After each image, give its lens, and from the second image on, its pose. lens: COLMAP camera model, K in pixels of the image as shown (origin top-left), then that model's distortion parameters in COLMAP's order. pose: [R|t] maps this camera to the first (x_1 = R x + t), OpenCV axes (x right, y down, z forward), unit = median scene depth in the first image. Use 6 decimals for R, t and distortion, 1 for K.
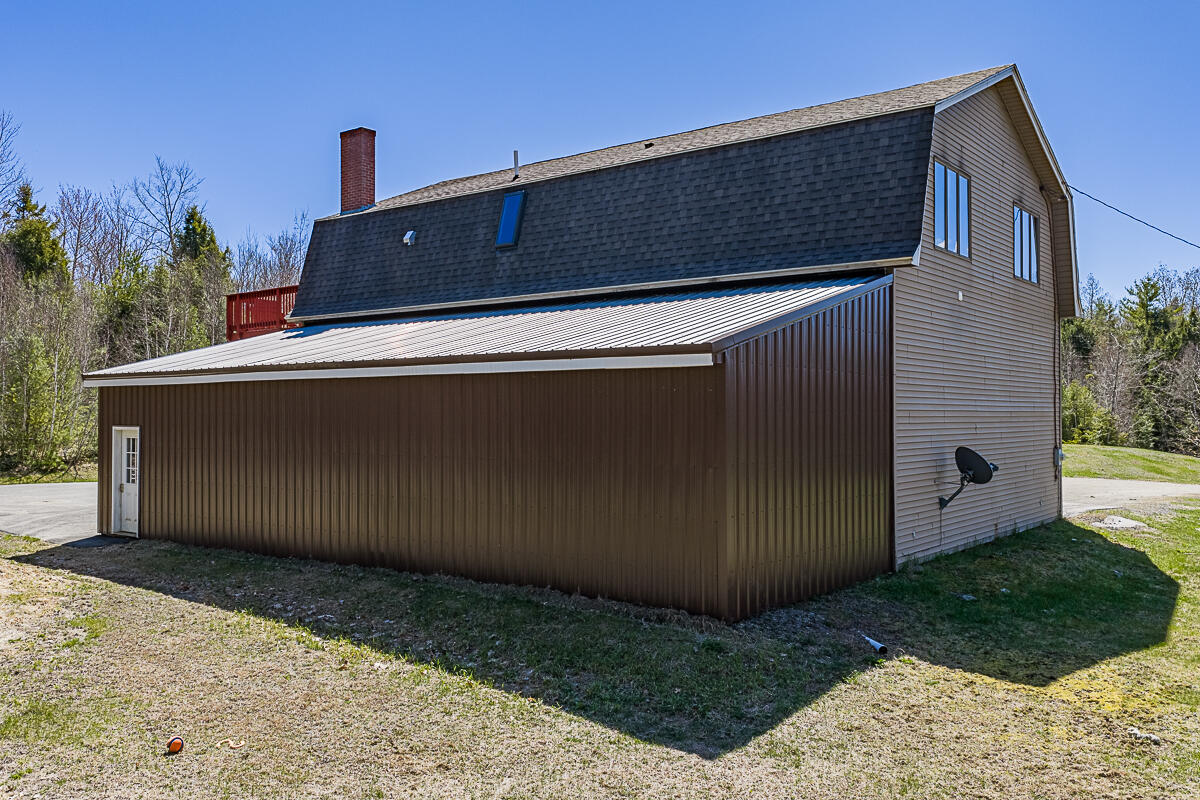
lens RADIAL K [[997.9, 0, 602.7], [0, 997.9, 398.5], [0, 0, 1]] dist [0.025726, -0.044387]
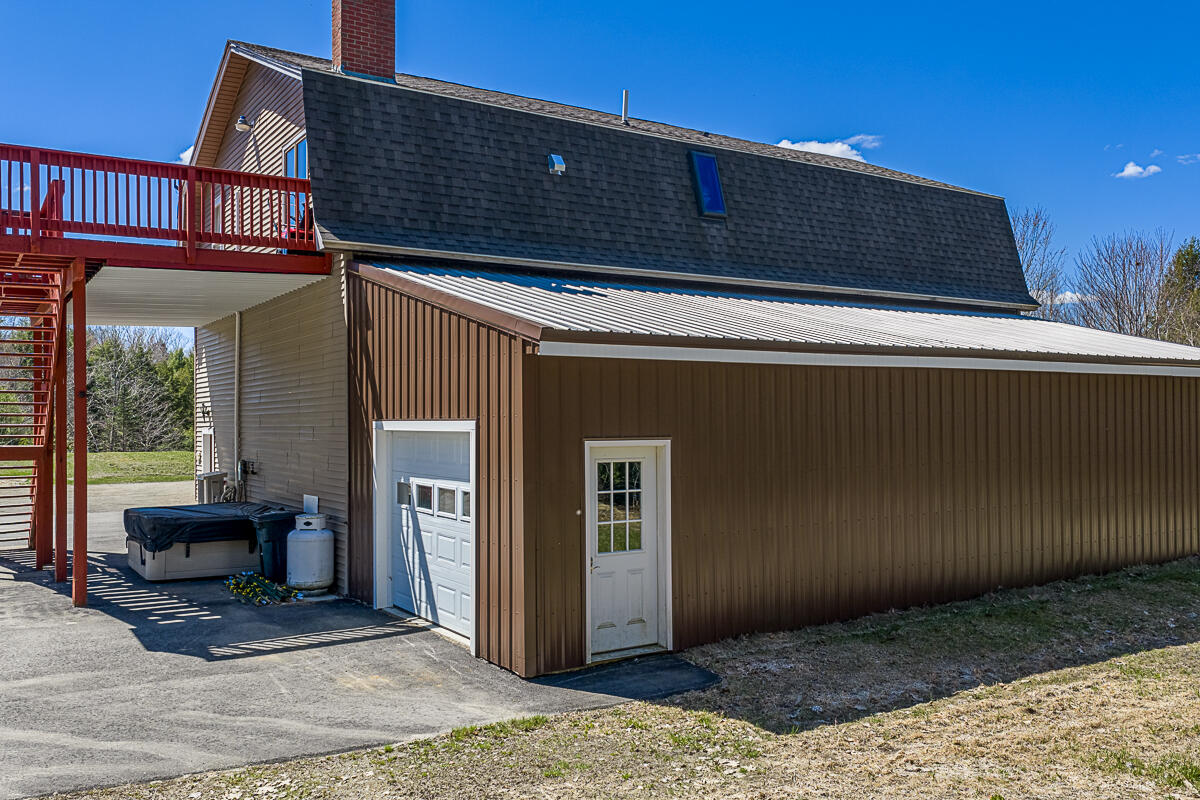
lens RADIAL K [[997.9, 0, 602.7], [0, 997.9, 398.5], [0, 0, 1]] dist [0.025726, -0.044387]
pose [[0.323149, 0.014236, 0.946241, -0.948298], [-0.008000, 0.999892, -0.012312, 0.012999], [-0.946314, -0.003591, 0.323228, 0.837299]]
